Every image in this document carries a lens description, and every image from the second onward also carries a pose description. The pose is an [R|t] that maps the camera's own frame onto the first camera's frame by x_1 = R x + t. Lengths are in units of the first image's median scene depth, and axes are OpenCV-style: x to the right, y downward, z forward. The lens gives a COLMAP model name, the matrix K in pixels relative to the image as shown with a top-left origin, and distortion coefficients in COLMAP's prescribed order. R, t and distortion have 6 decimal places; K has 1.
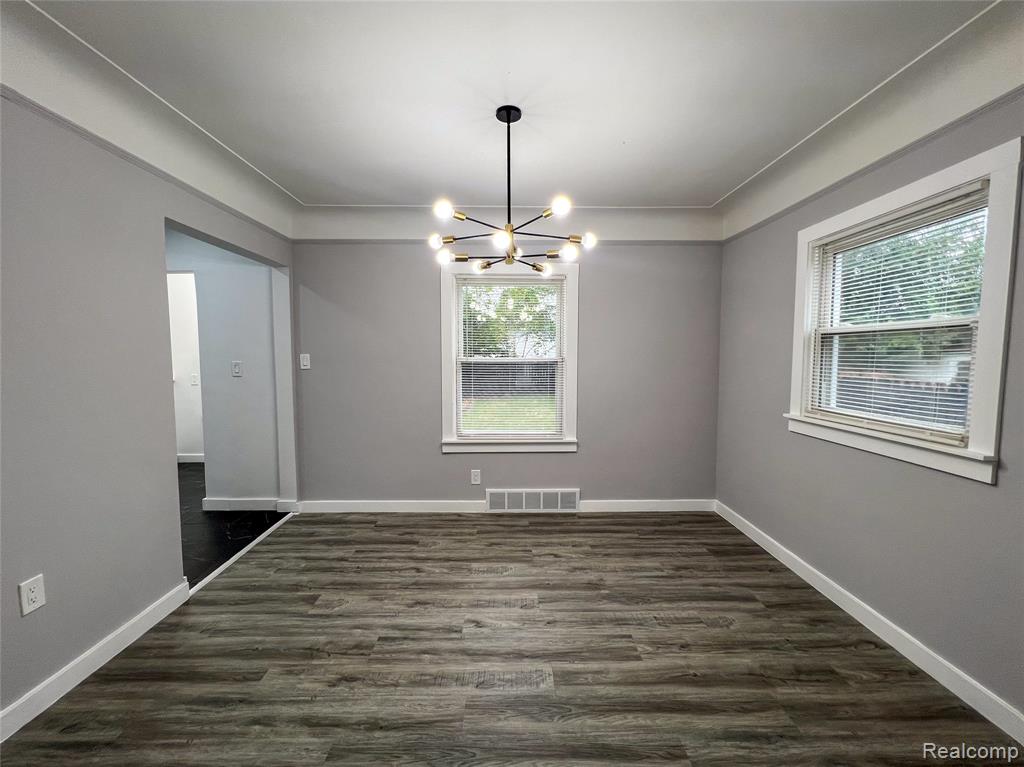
lens RADIAL K [[426.9, 0, 513.0], [0, 426.9, 382.8], [0, 0, 1]] dist [-0.000534, 0.000184]
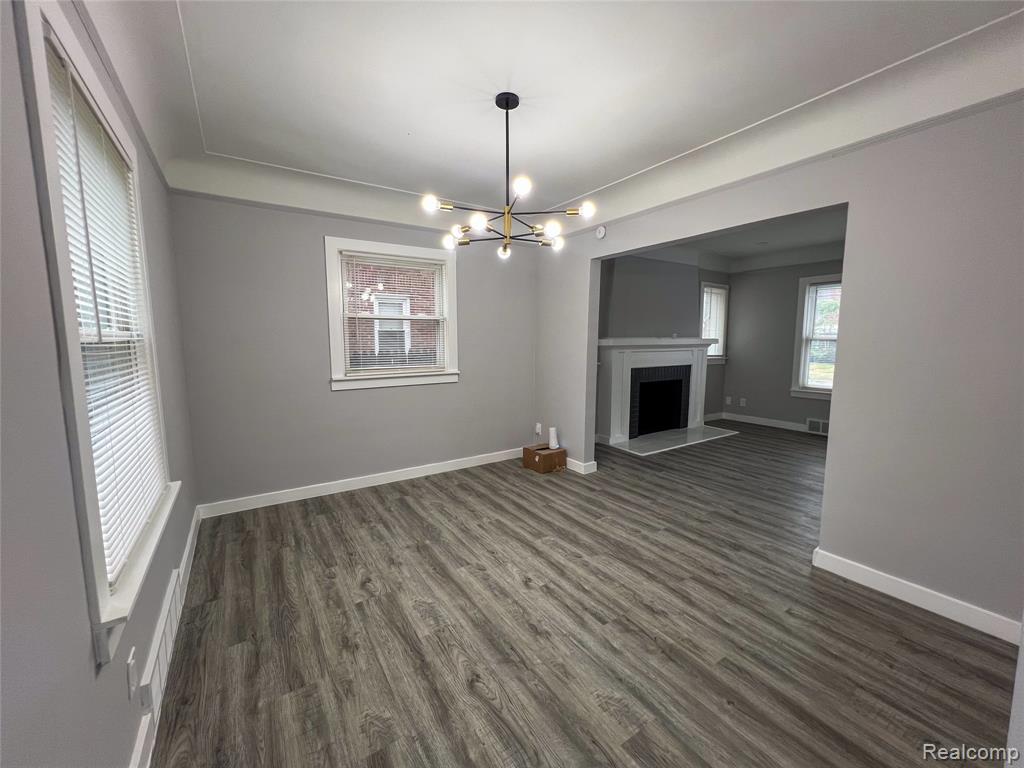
lens RADIAL K [[410.6, 0, 512.7], [0, 410.6, 385.1], [0, 0, 1]] dist [-0.000656, 0.000786]
pose [[-0.536629, -0.095039, 0.838449, -0.812698], [0.057411, 0.987222, 0.148647, -0.069931], [-0.841863, 0.127904, -0.524316, 1.395288]]
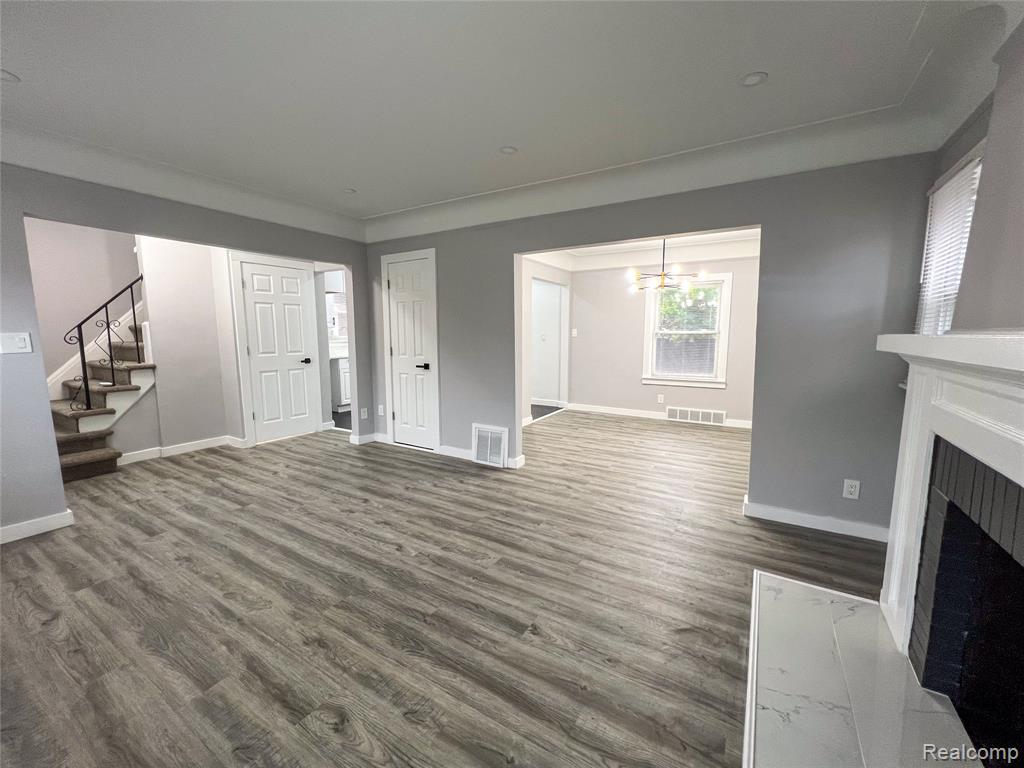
lens RADIAL K [[416.4, 0, 512.8], [0, 416.4, 387.5], [0, 0, 1]] dist [0.000026, 0.000615]
pose [[0.846164, 0.069051, -0.528431, 0.474740], [-0.035257, 0.996651, 0.073778, 0.108053], [0.531756, -0.043797, 0.845765, -1.224967]]
